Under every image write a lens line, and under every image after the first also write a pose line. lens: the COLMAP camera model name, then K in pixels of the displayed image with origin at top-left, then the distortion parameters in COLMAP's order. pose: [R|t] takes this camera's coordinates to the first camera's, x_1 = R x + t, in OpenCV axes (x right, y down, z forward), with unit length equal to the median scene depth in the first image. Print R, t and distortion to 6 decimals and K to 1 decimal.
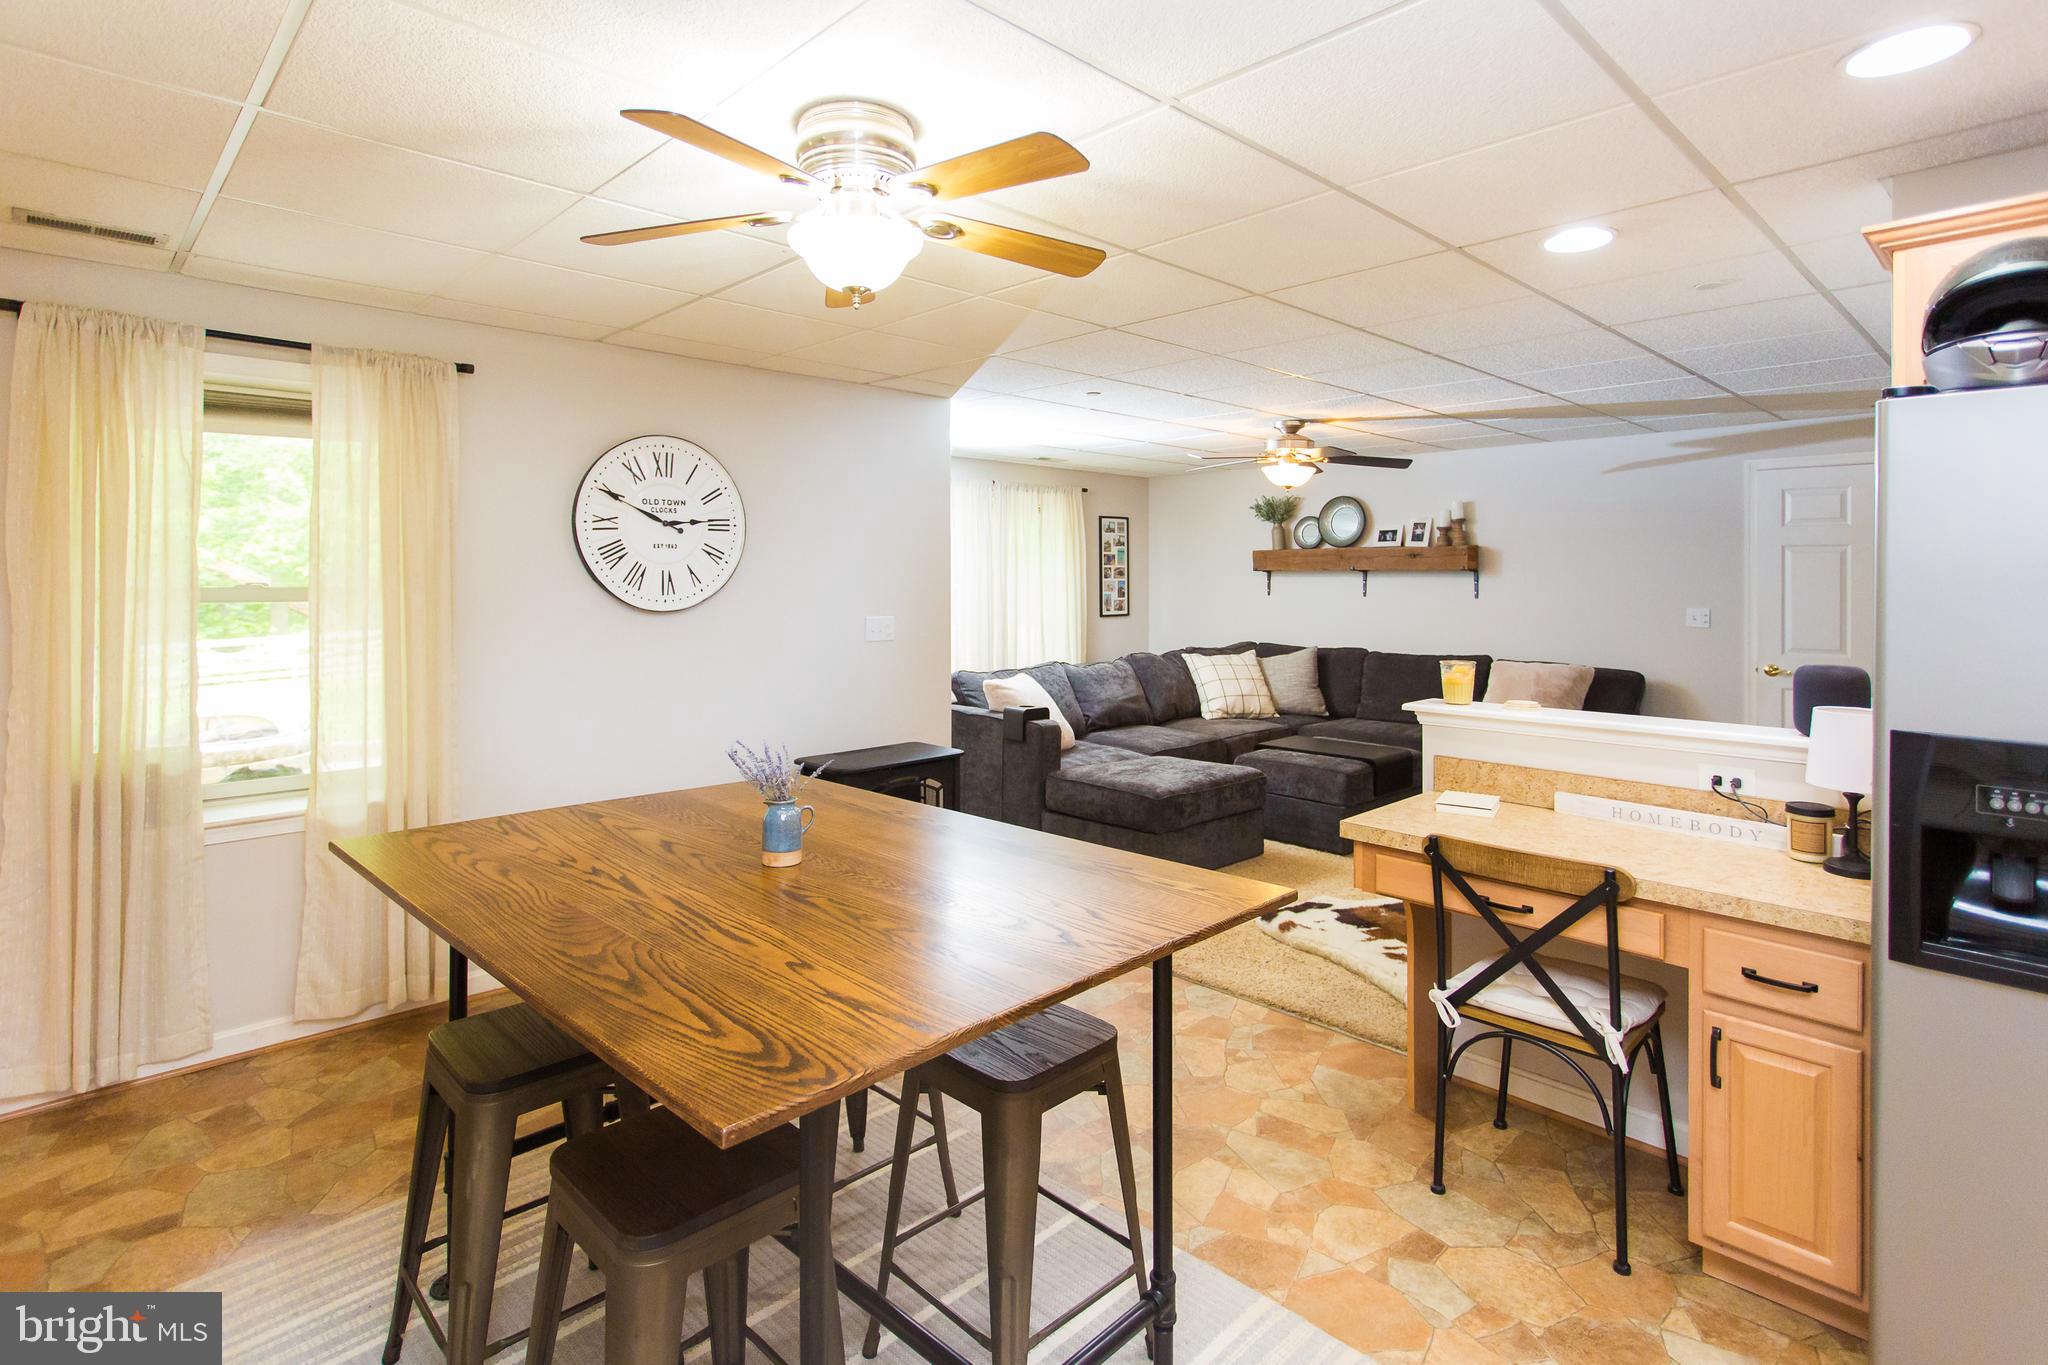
lens RADIAL K [[999.4, 0, 1031.0], [0, 999.4, 648.3], [0, 0, 1]] dist [0.015544, -0.001297]
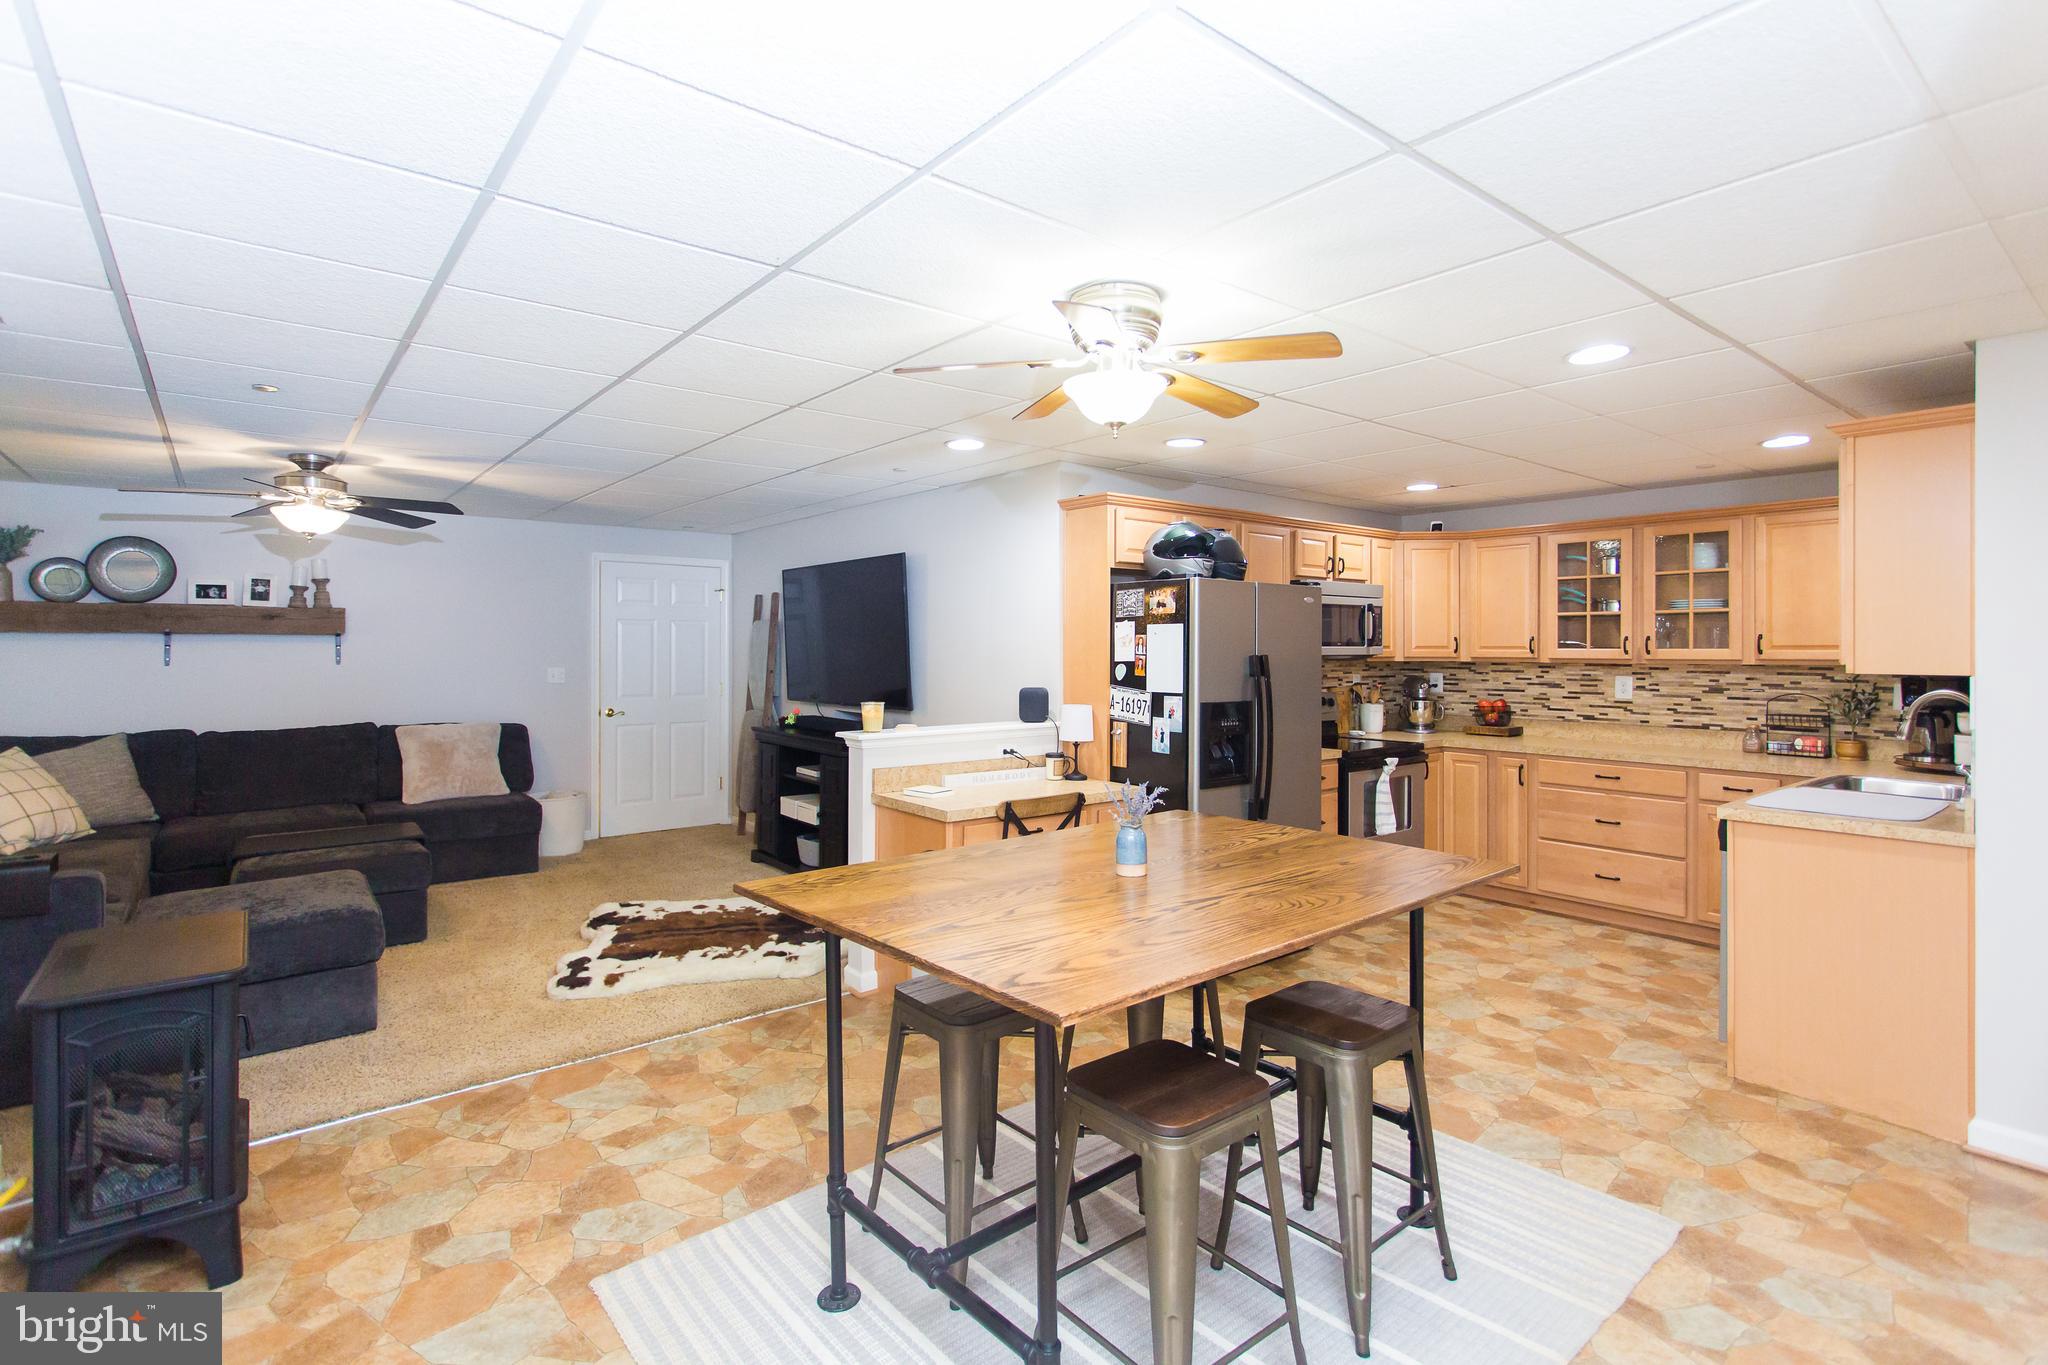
lens RADIAL K [[999.4, 0, 1031.0], [0, 999.4, 648.3], [0, 0, 1]] dist [0.015544, -0.001297]
pose [[0.086035, -0.003403, 0.996286, -2.132346], [0.066254, 0.997800, -0.002313, -0.101075], [-0.994087, 0.066207, 0.086071, 1.383147]]
